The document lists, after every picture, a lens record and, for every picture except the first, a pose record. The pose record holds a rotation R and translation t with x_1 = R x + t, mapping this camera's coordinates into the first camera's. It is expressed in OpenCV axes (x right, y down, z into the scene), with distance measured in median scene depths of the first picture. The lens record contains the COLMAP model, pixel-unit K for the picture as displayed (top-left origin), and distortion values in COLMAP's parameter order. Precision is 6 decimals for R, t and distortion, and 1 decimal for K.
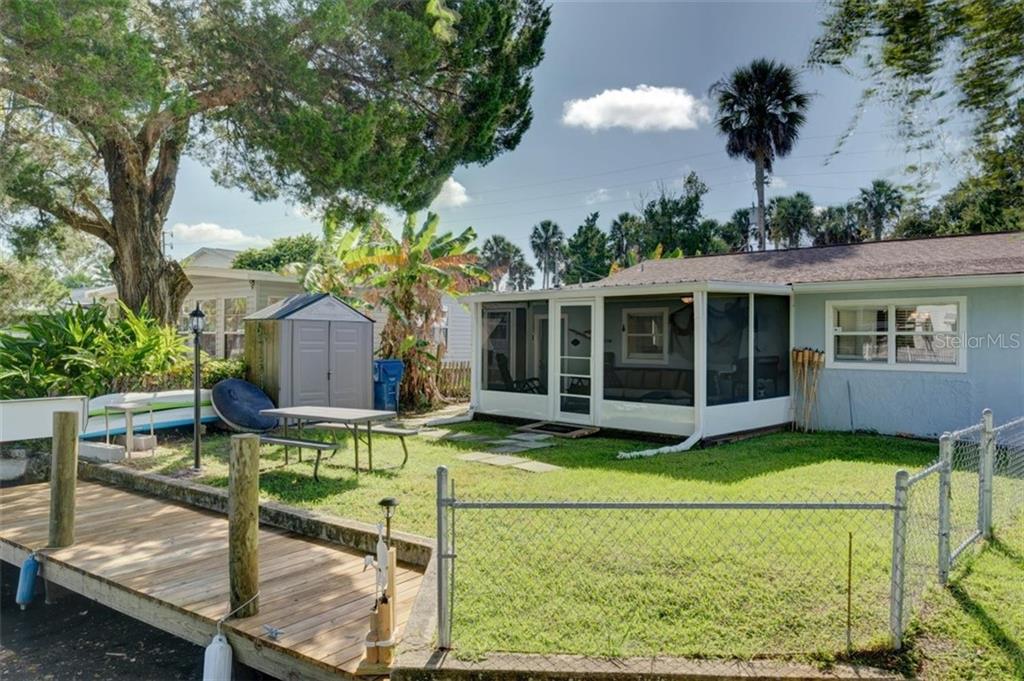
lens RADIAL K [[737.2, 0, 515.7], [0, 737.2, 339.0], [0, 0, 1]] dist [0.001077, -0.000027]
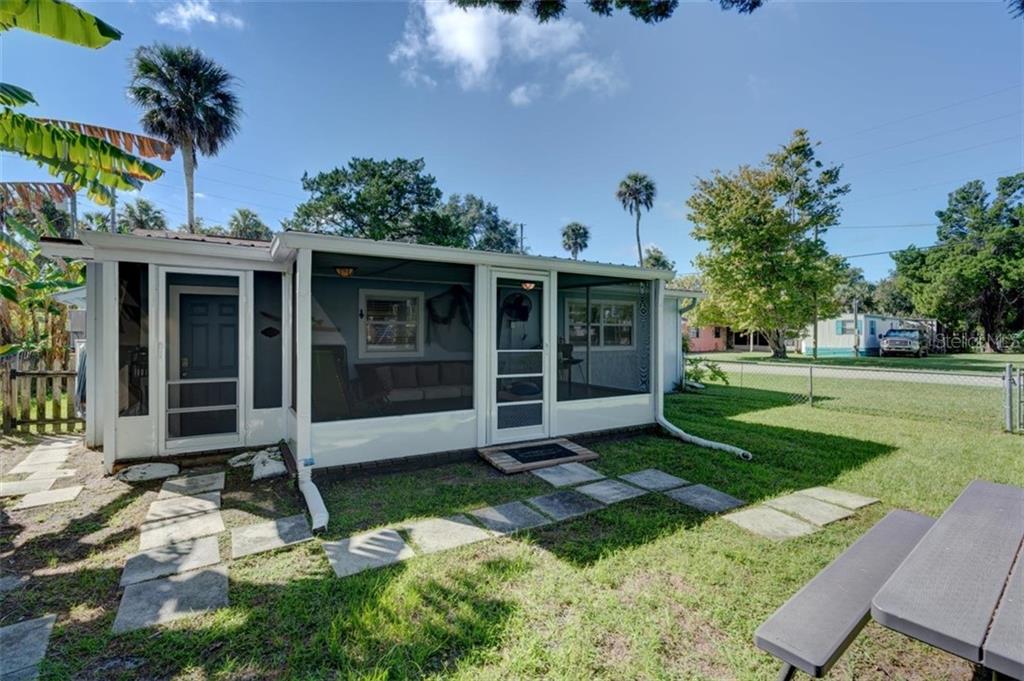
lens RADIAL K [[465.9, 0, 509.5], [0, 465.9, 341.3], [0, 0, 1]] dist [-0.008501, 0.002194]
pose [[0.223232, -0.018316, 0.974593, -0.370643], [0.002989, 0.999832, 0.018106, 0.007743], [-0.974761, -0.001128, 0.223249, 0.908748]]
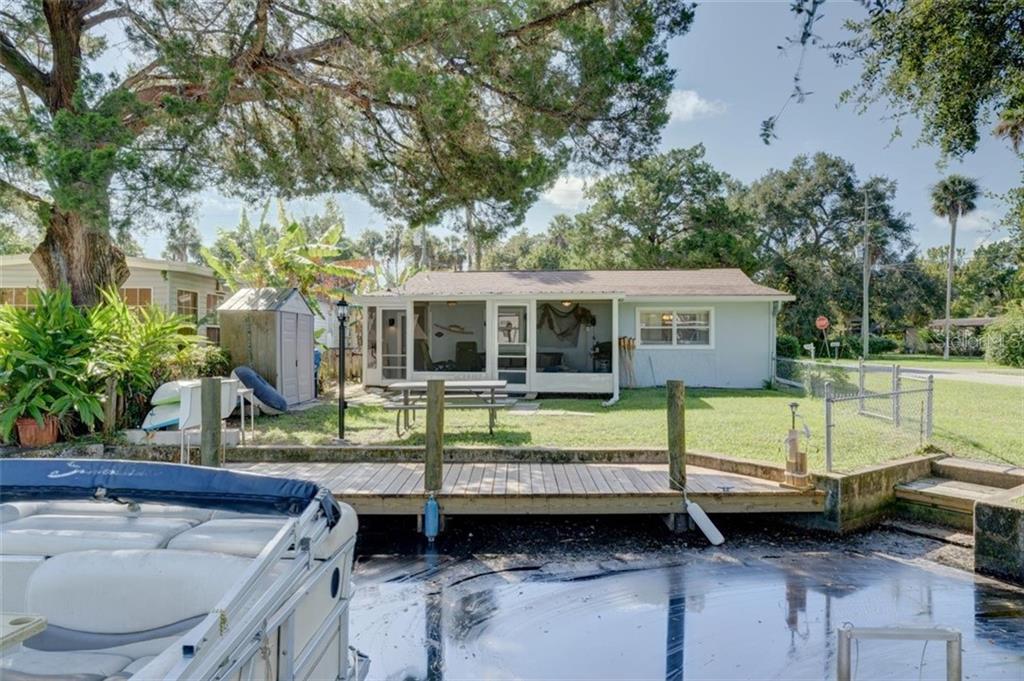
lens RADIAL K [[655.1, 0, 511.8], [0, 655.1, 340.7], [0, 0, 1]] dist [-0.005027, 0.000447]
pose [[0.793100, -0.003937, 0.609079, -0.667875], [0.004353, 0.999990, 0.000795, 0.019114], [-0.609076, 0.002021, 0.793110, 0.029492]]
